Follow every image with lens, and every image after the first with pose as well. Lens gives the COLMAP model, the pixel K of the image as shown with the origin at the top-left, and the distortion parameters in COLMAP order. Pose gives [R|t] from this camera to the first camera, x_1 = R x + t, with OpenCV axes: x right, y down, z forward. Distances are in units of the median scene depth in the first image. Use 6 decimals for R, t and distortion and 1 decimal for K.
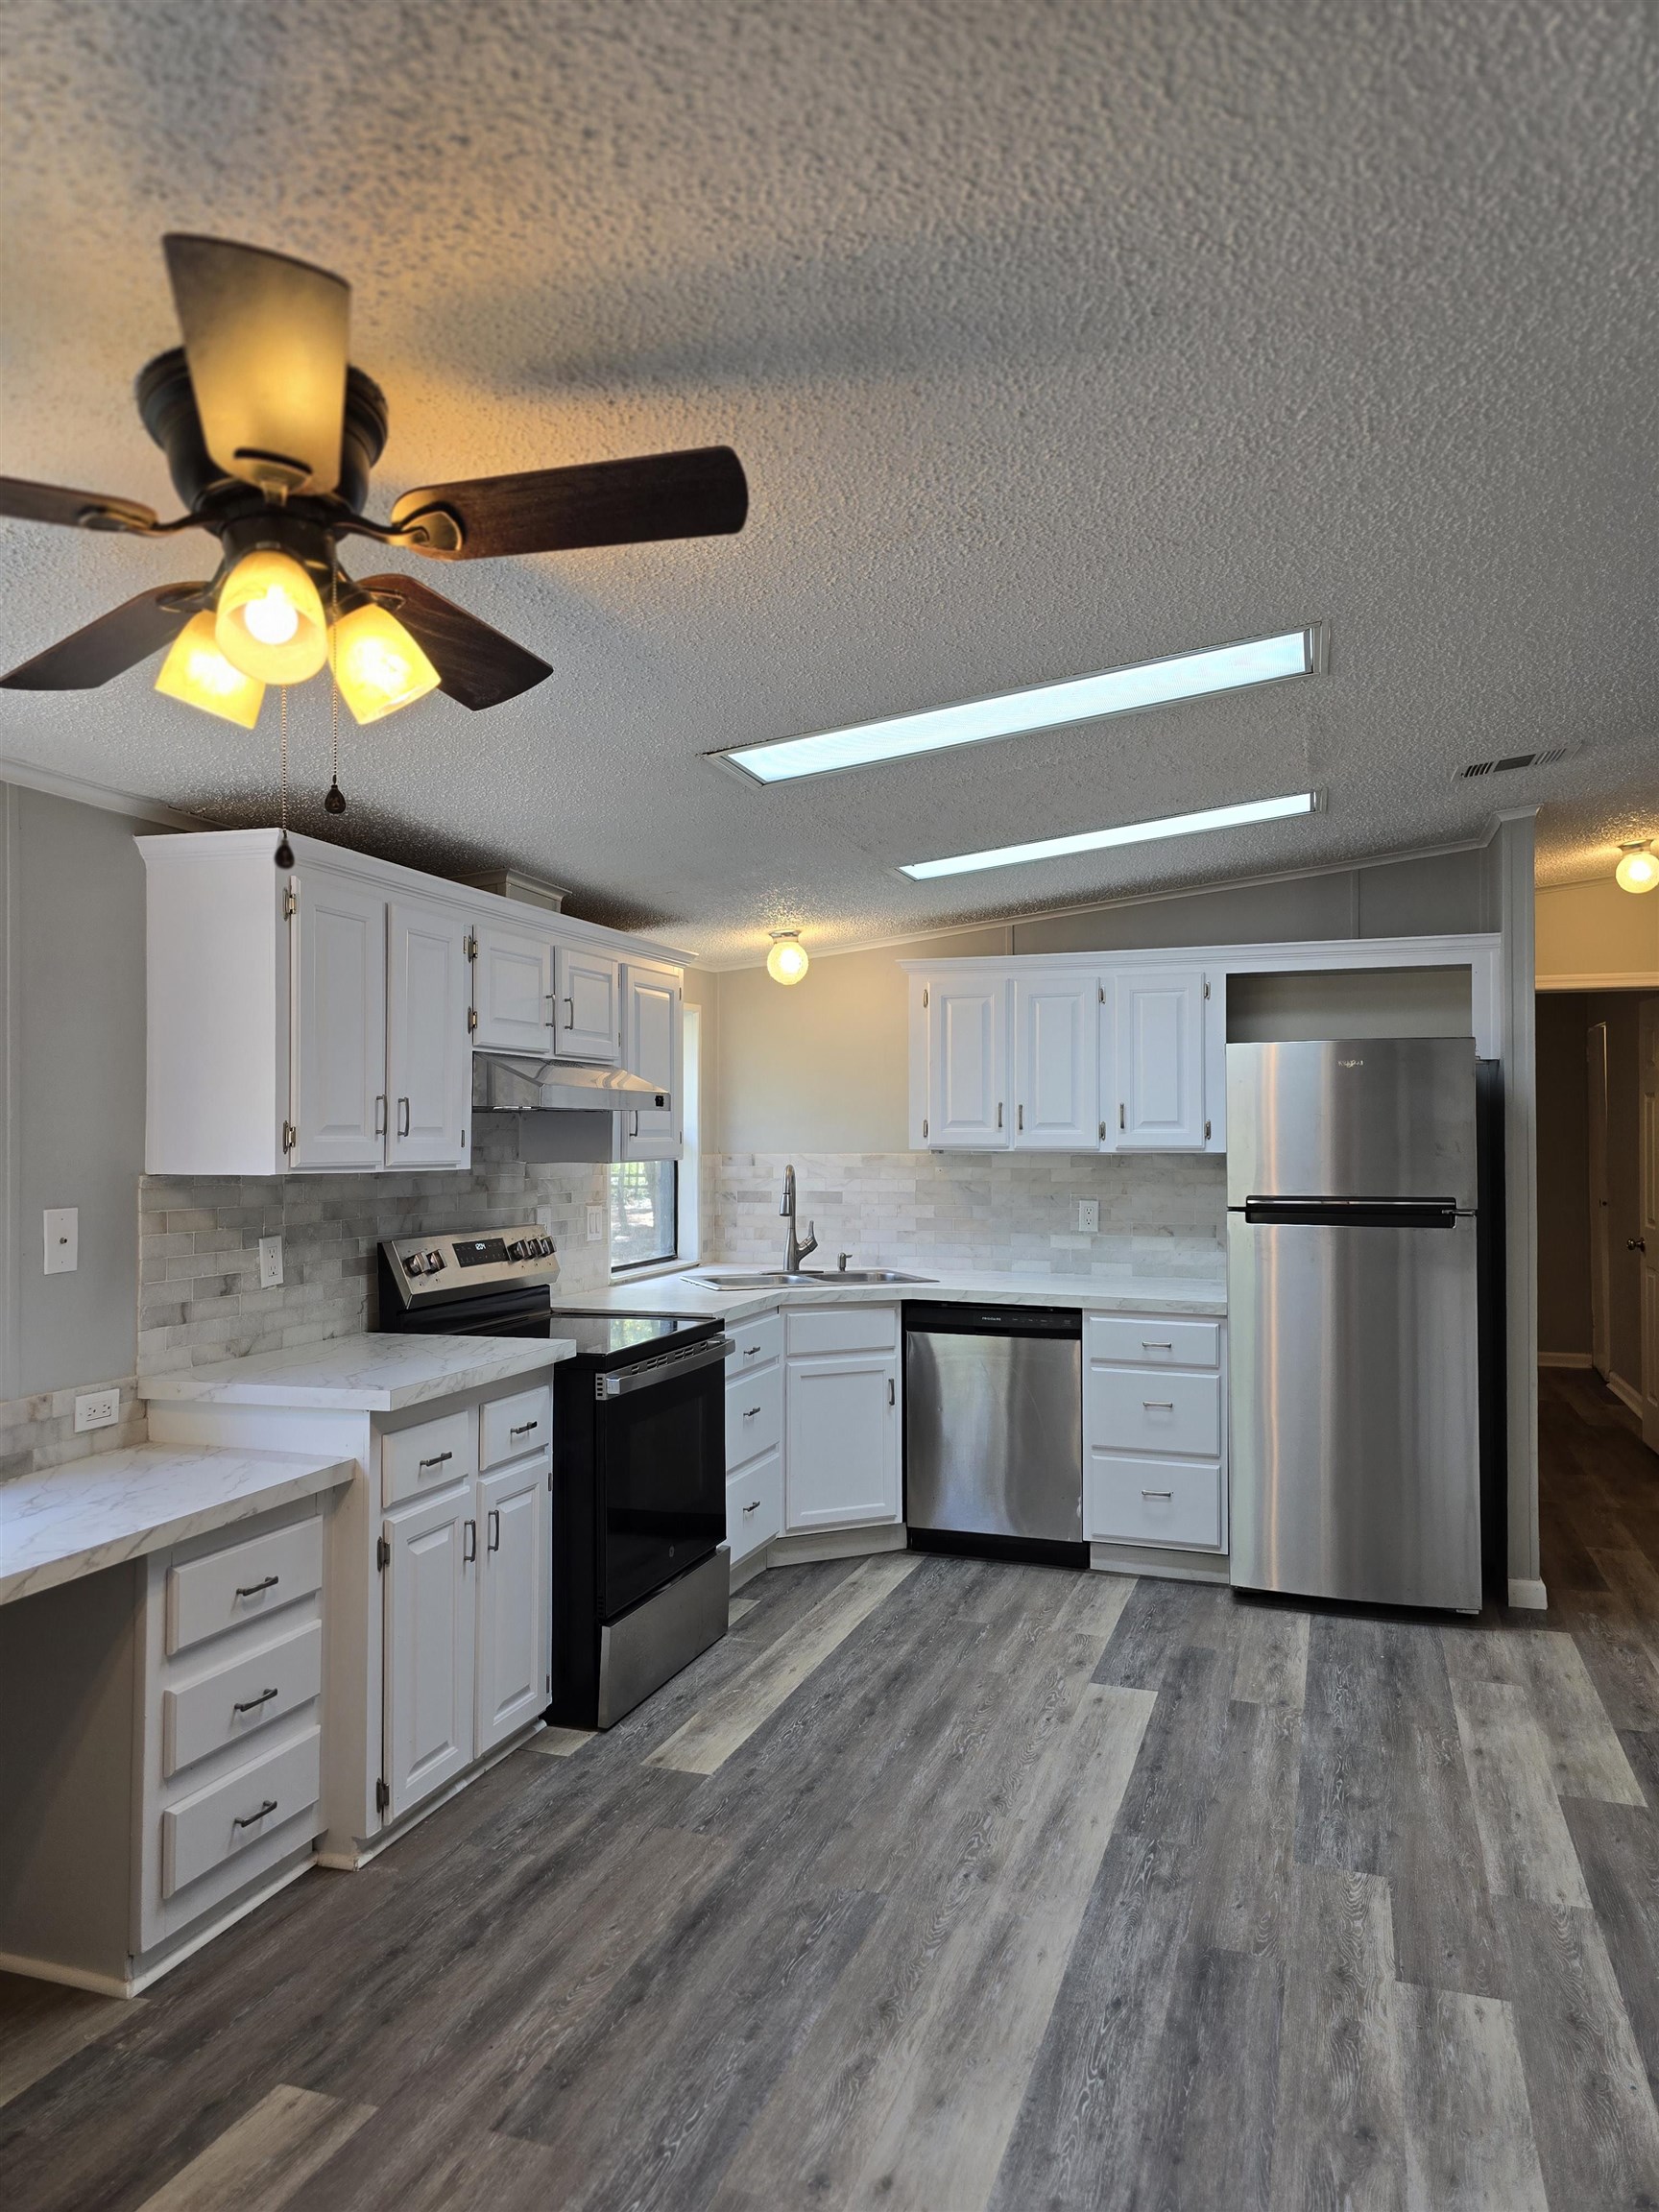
lens RADIAL K [[1491.9, 0, 817.9], [0, 1491.9, 1122.2], [0, 0, 1]] dist [0.066044, -0.049253]
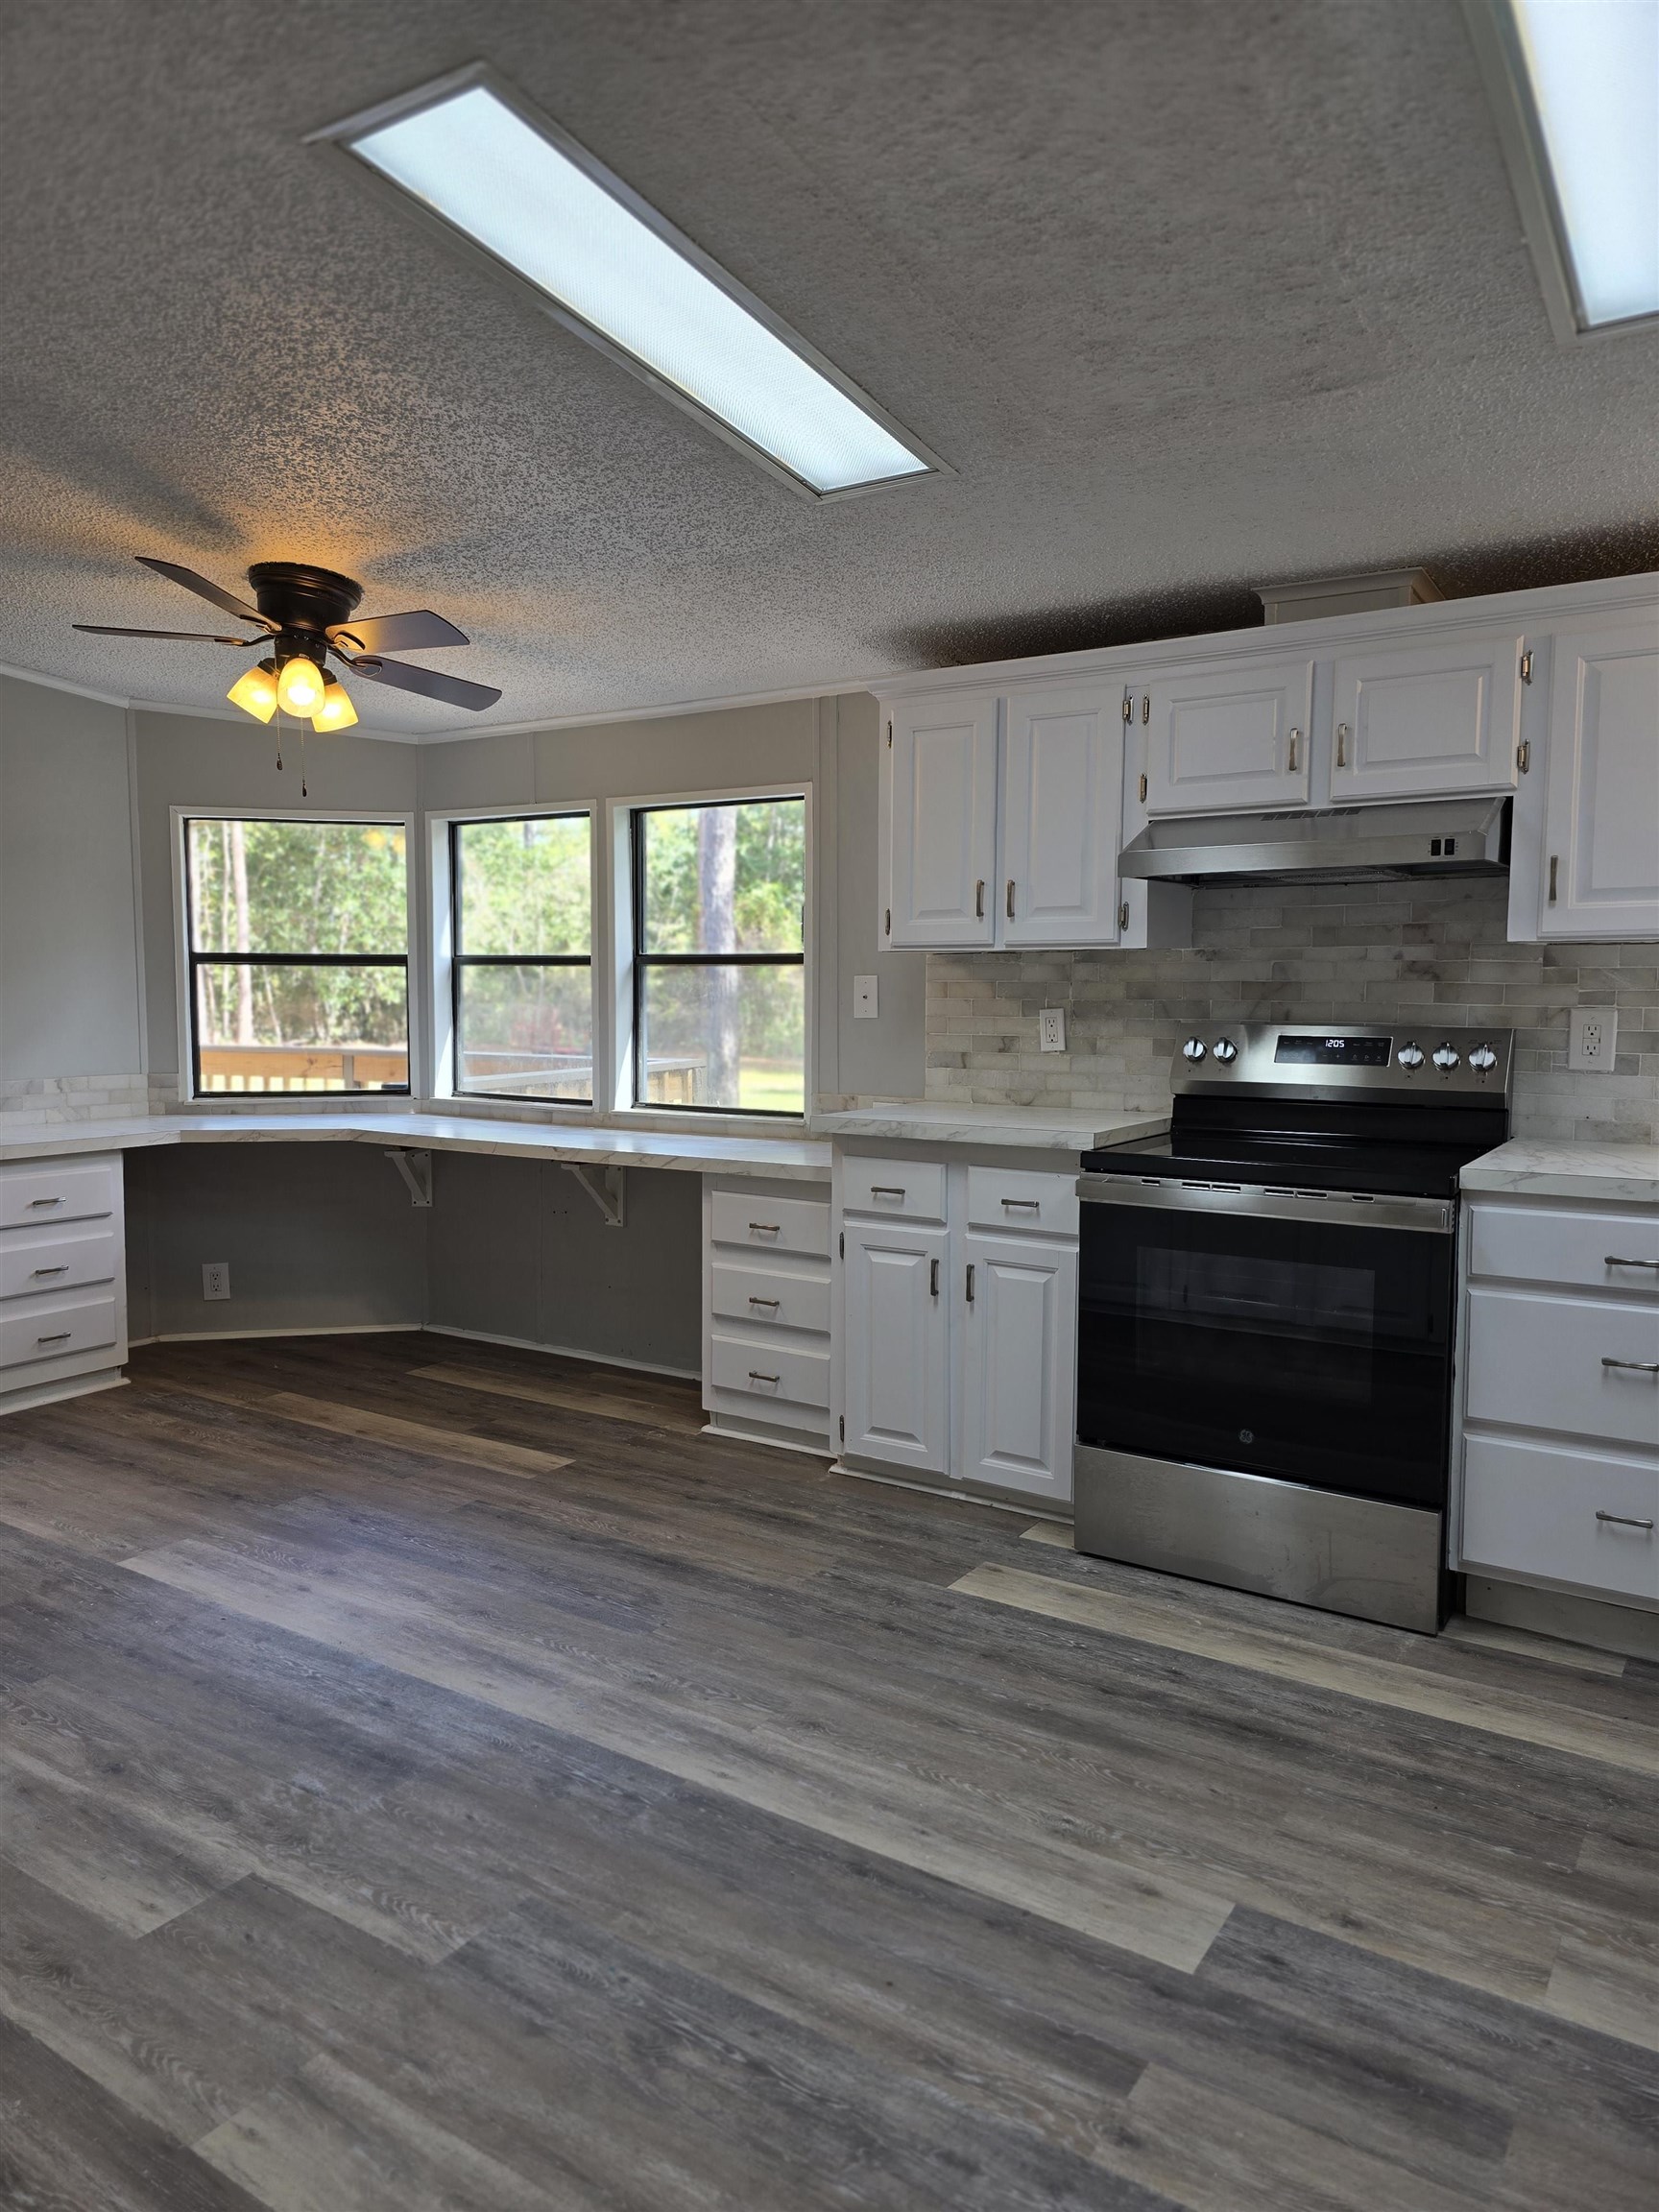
lens RADIAL K [[1491.9, 0, 817.5], [0, 1491.9, 1102.6], [0, 0, 1]] dist [0.066044, -0.049253]
pose [[-0.255029, 0.077743, -0.963803, 0.870012], [0.011901, 0.996939, 0.077267, 0.062480], [0.966860, 0.008235, -0.255174, 1.221508]]
